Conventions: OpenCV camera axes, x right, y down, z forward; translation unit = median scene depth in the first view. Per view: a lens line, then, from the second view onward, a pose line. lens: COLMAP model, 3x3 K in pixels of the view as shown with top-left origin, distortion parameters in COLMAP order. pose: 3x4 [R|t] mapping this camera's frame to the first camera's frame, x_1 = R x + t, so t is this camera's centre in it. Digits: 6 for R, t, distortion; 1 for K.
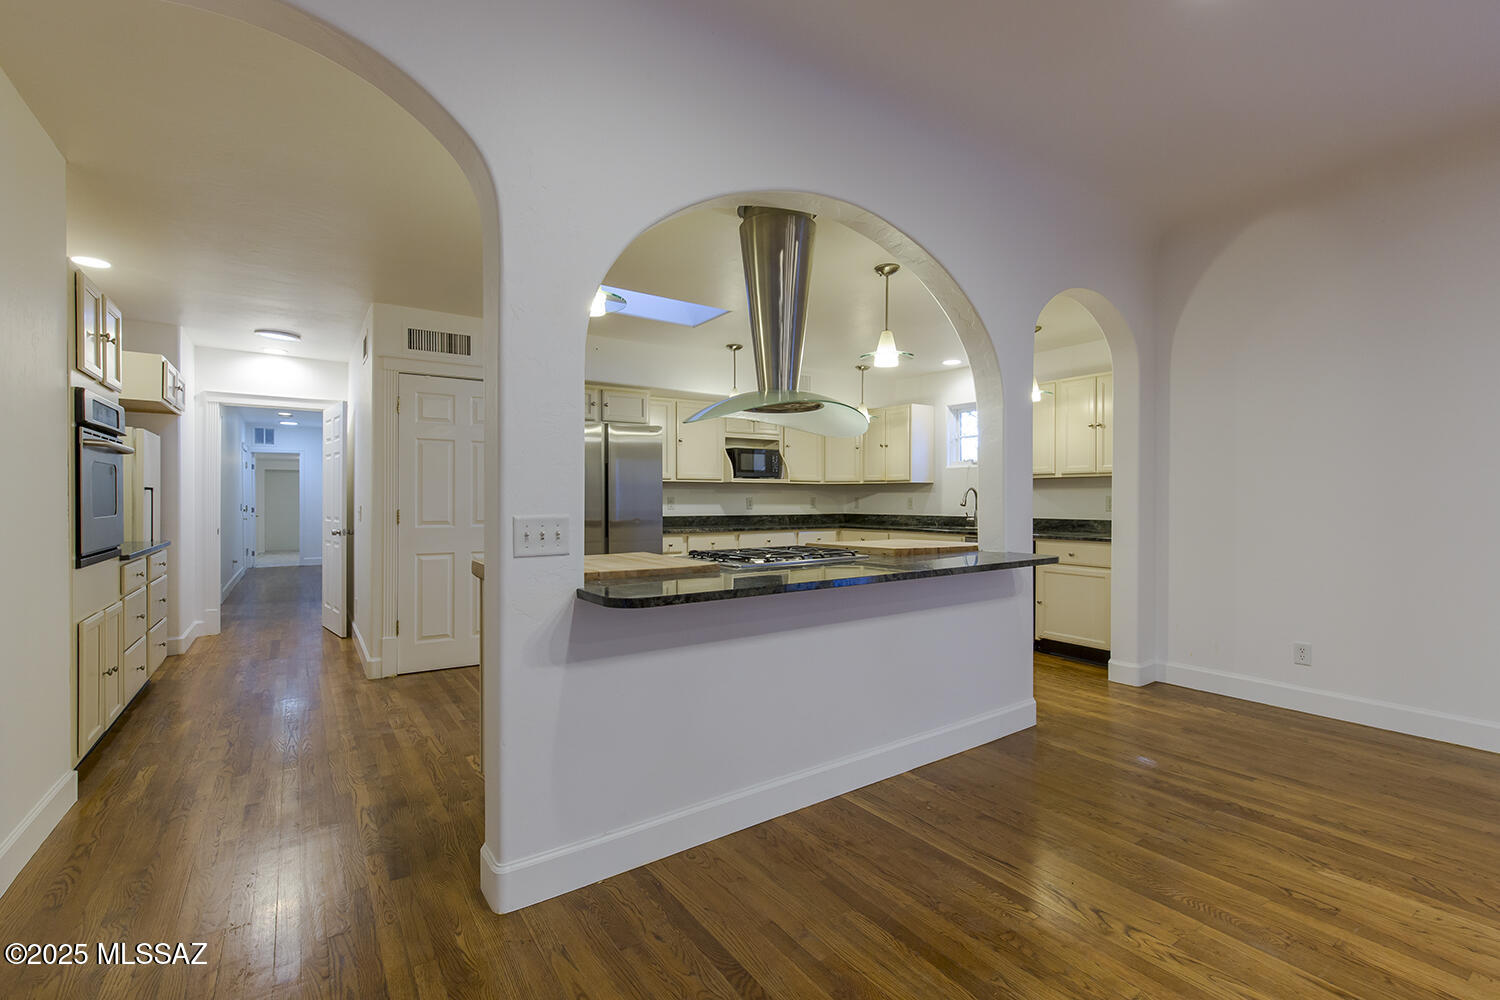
lens RADIAL K [[667.7, 0, 754.6], [0, 667.7, 501.4], [0, 0, 1]] dist [0.002595, 0.000425]
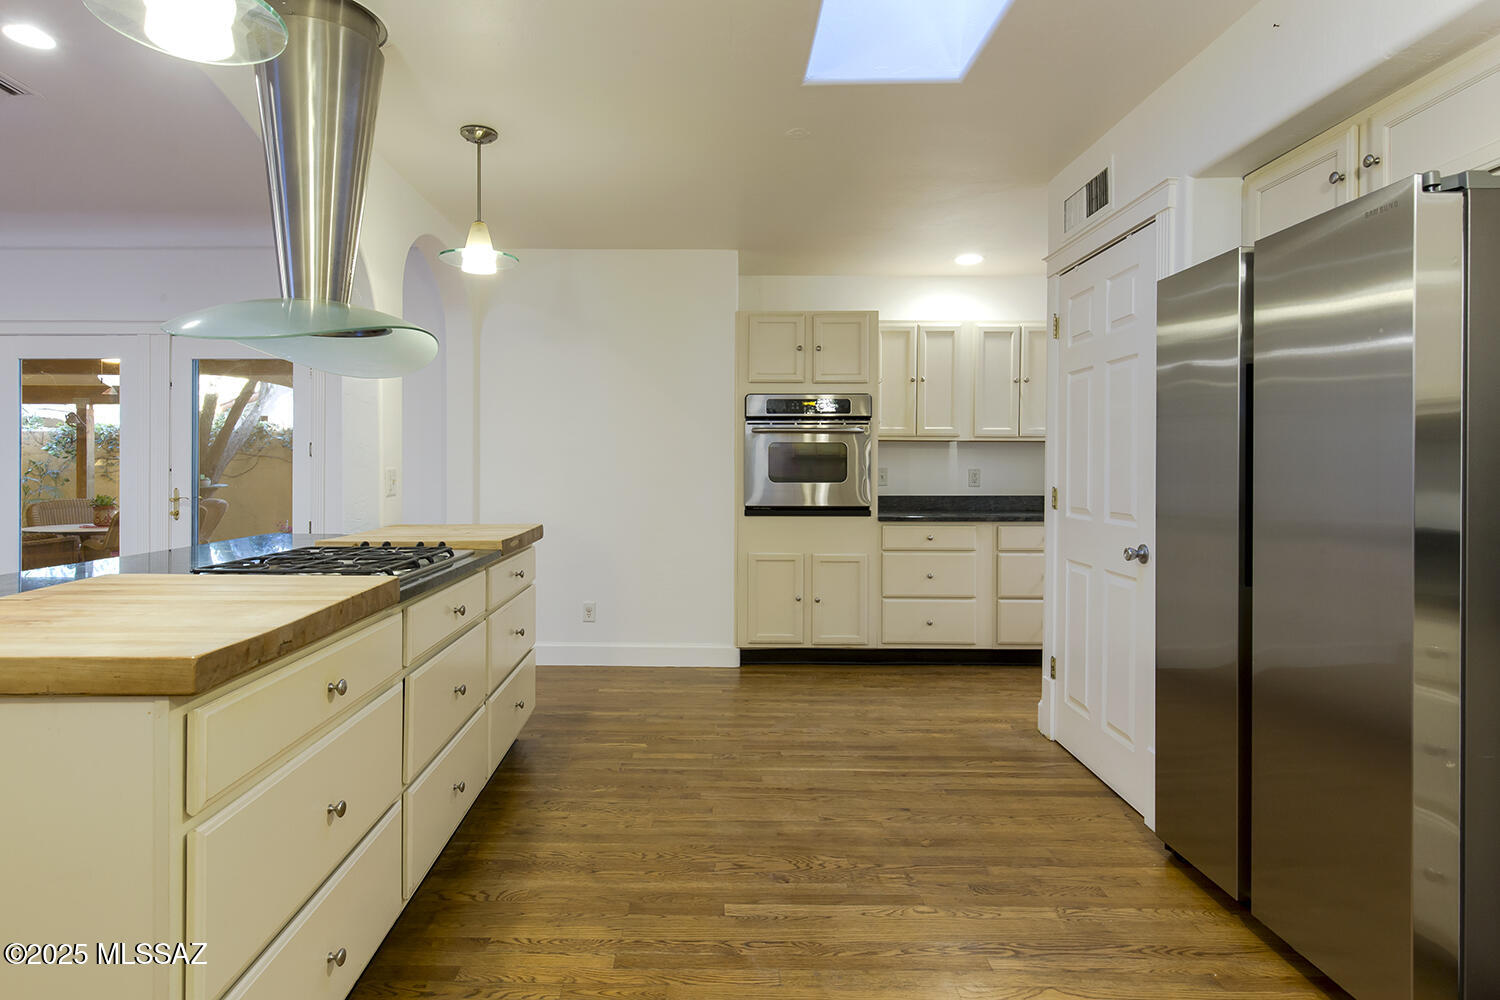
lens RADIAL K [[800.1, 0, 700.7], [0, 800.1, 469.4], [0, 0, 1]] dist [-0.002430, -0.000092]
pose [[-0.578956, 0.001195, -0.815358, 0.201554], [-0.005345, 0.999972, 0.005261, -0.004136], [0.815341, 0.007403, -0.578933, 0.783791]]
